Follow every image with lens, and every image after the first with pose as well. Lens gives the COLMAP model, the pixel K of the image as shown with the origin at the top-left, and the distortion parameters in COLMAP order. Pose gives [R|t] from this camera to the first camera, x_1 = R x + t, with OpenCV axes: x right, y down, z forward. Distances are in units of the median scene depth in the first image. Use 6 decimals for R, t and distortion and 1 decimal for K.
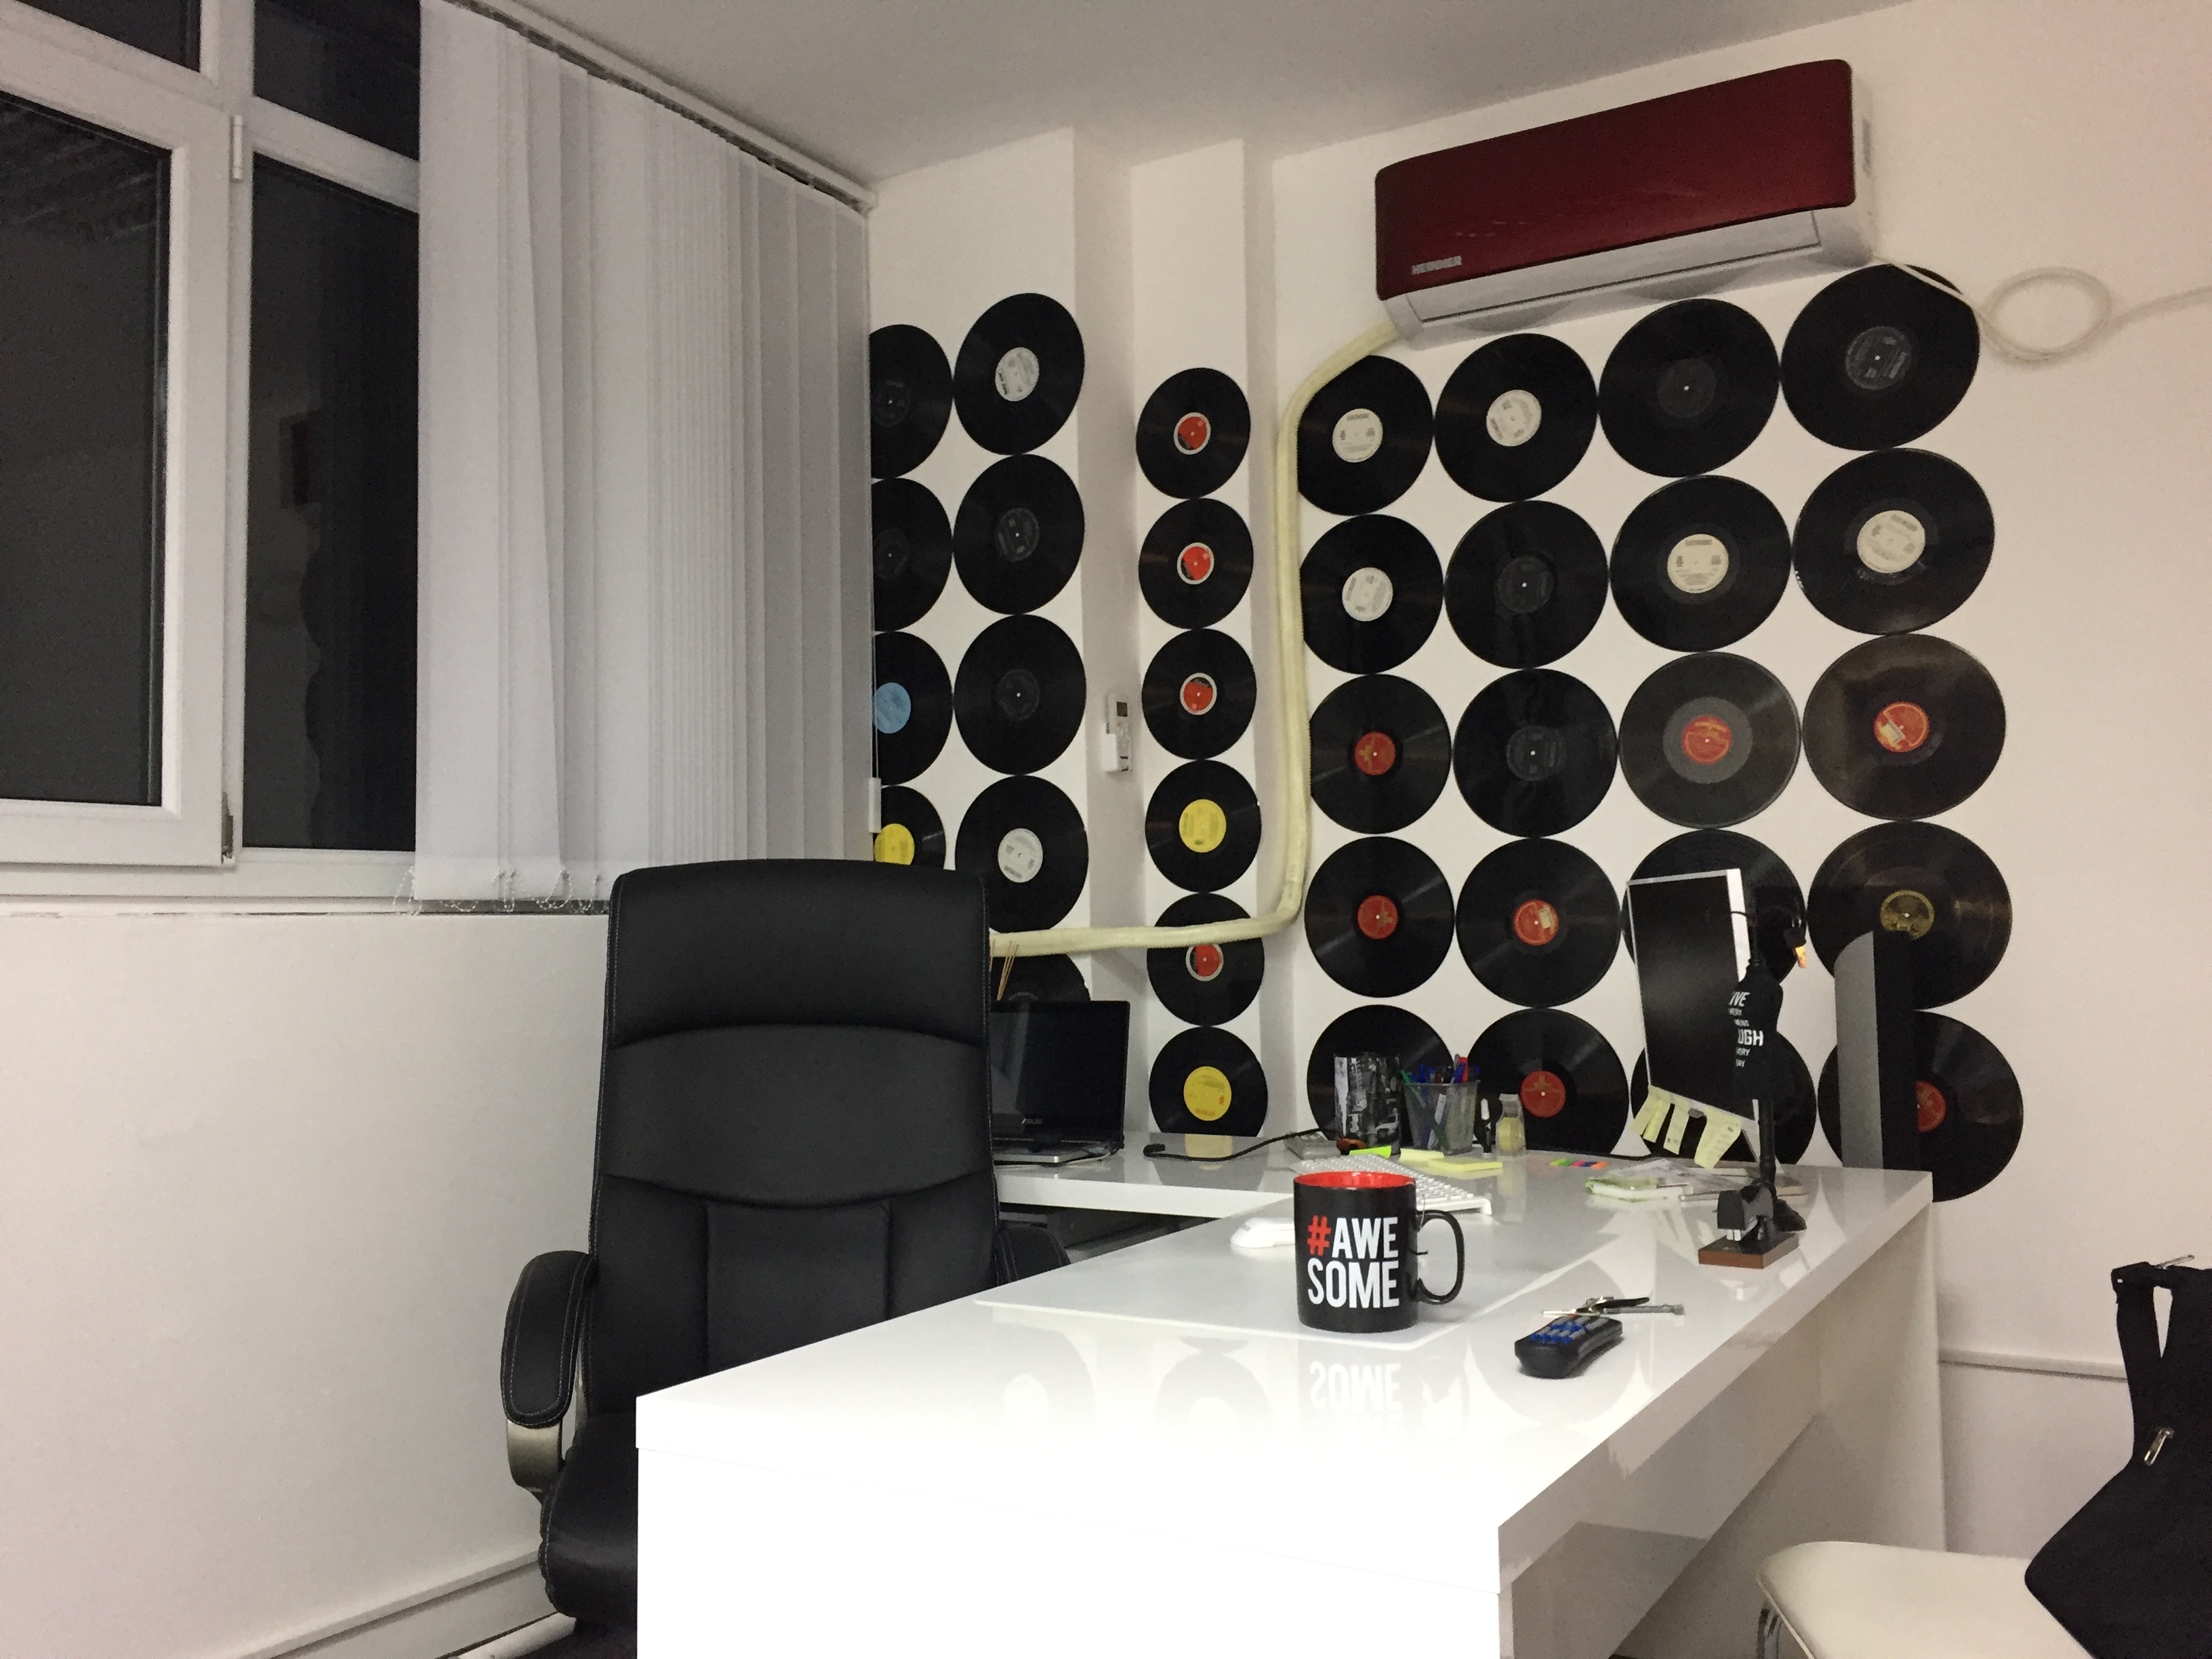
lens RADIAL K [[1871.7, 0, 1097.6], [0, 1871.7, 830.4], [0, 0, 1]] dist [0.071964, -0.108360]
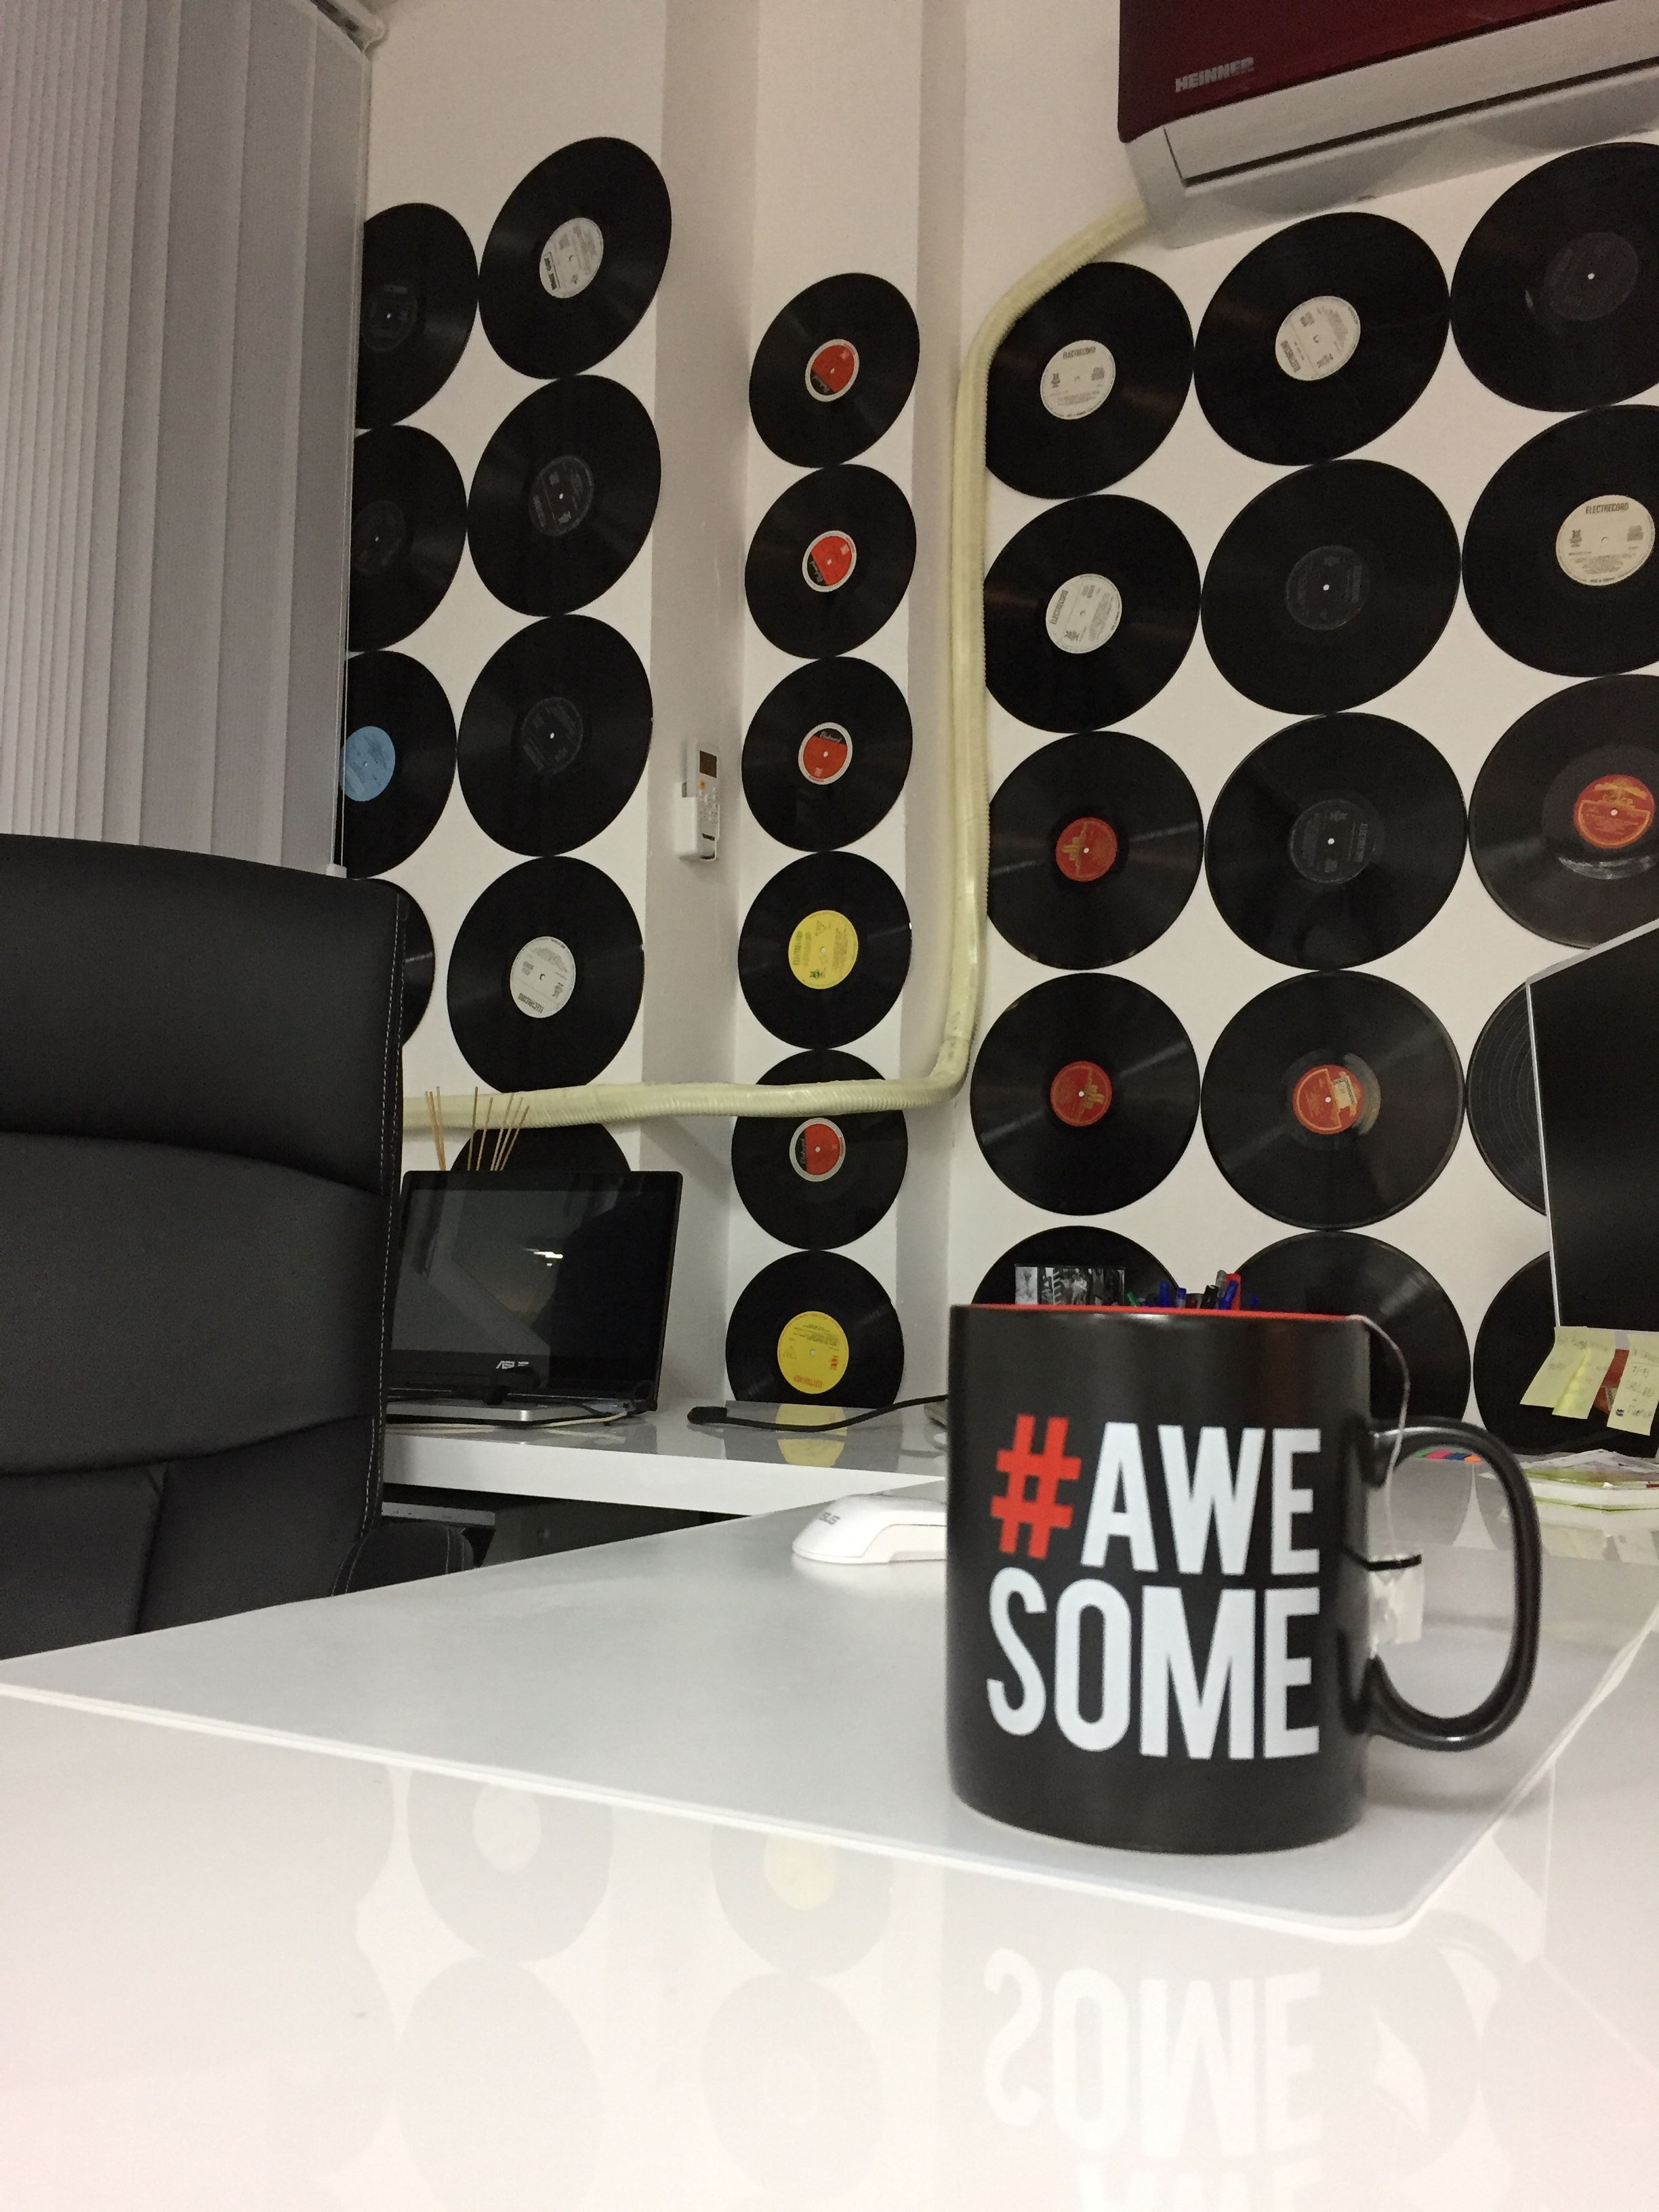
lens RADIAL K [[1871.7, 0, 811.0], [0, 1871.7, 1121.0], [0, 0, 1]] dist [0.071964, -0.108360]
pose [[0.998686, 0.042186, 0.029104, 0.036264], [-0.041175, 0.998556, -0.034498, 0.084155], [-0.030517, 0.033254, 0.998981, 0.351998]]
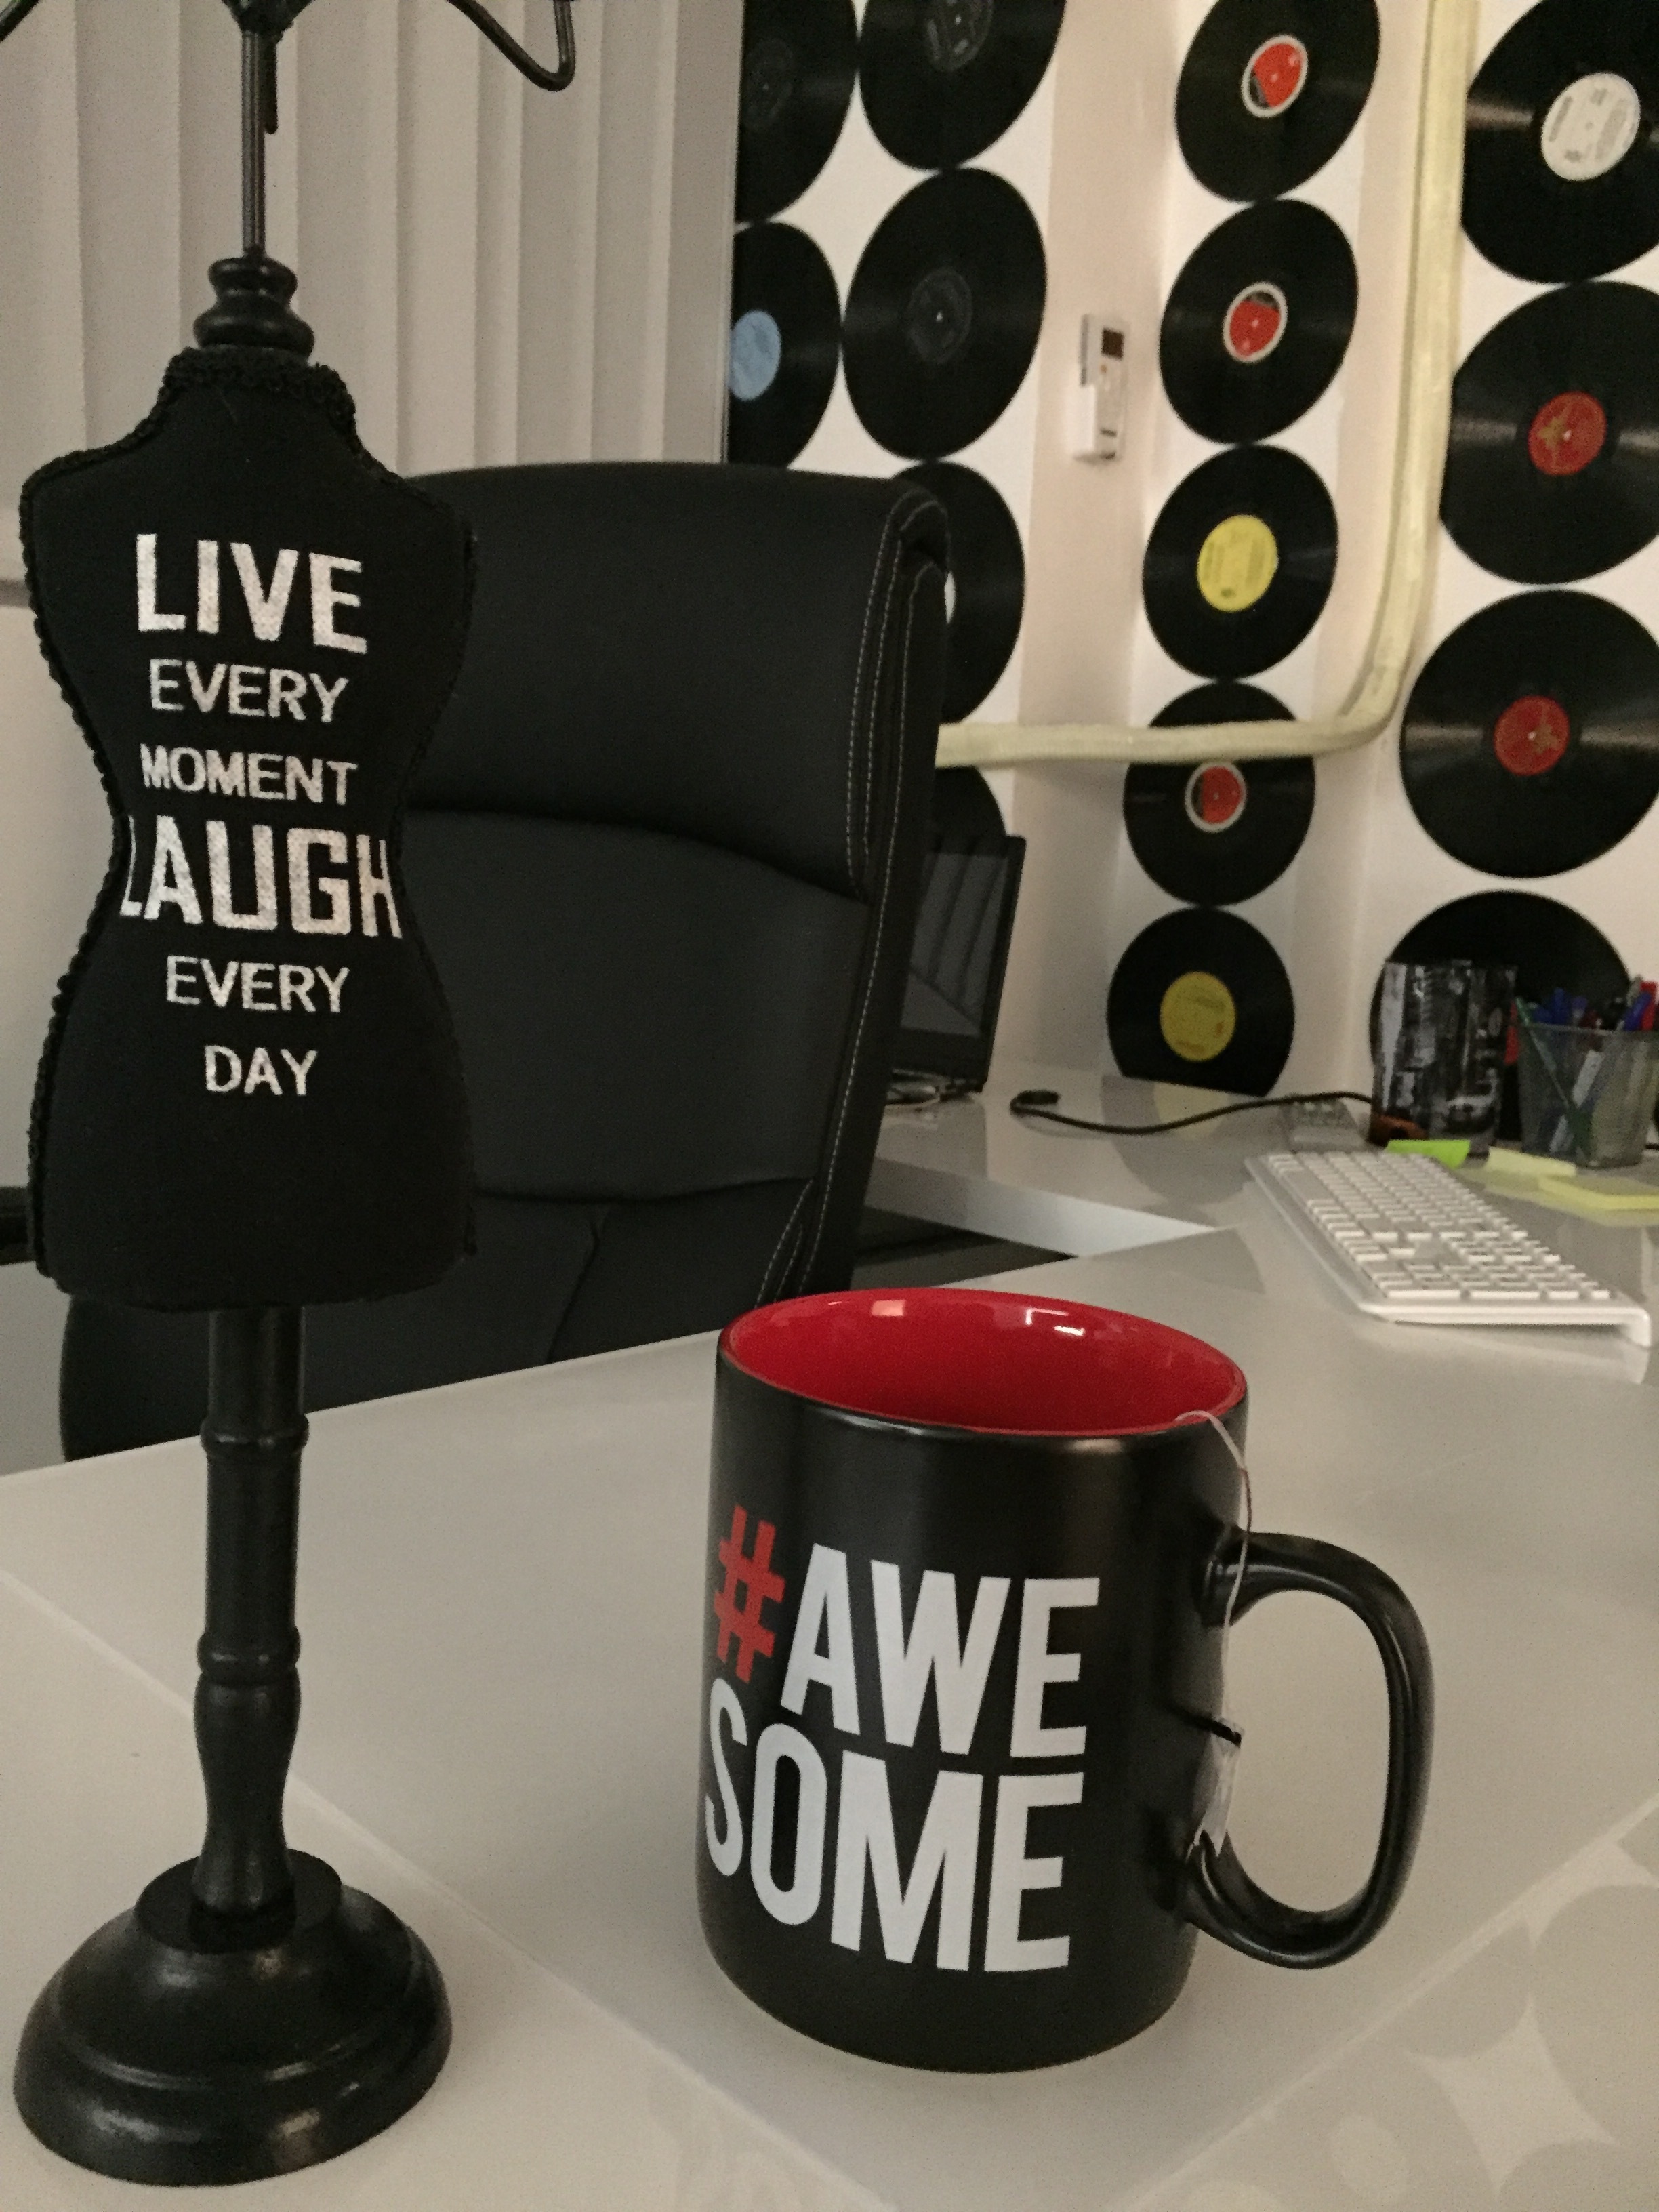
lens RADIAL K [[1871.7, 0, 832.7], [0, 1871.7, 1118.5], [0, 0, 1]] dist [0.071964, -0.108360]
pose [[0.970221, 0.101377, -0.219985, 0.083410], [-0.056039, 0.977508, 0.203315, 0.056195], [0.235649, -0.184933, 0.954080, 0.391351]]
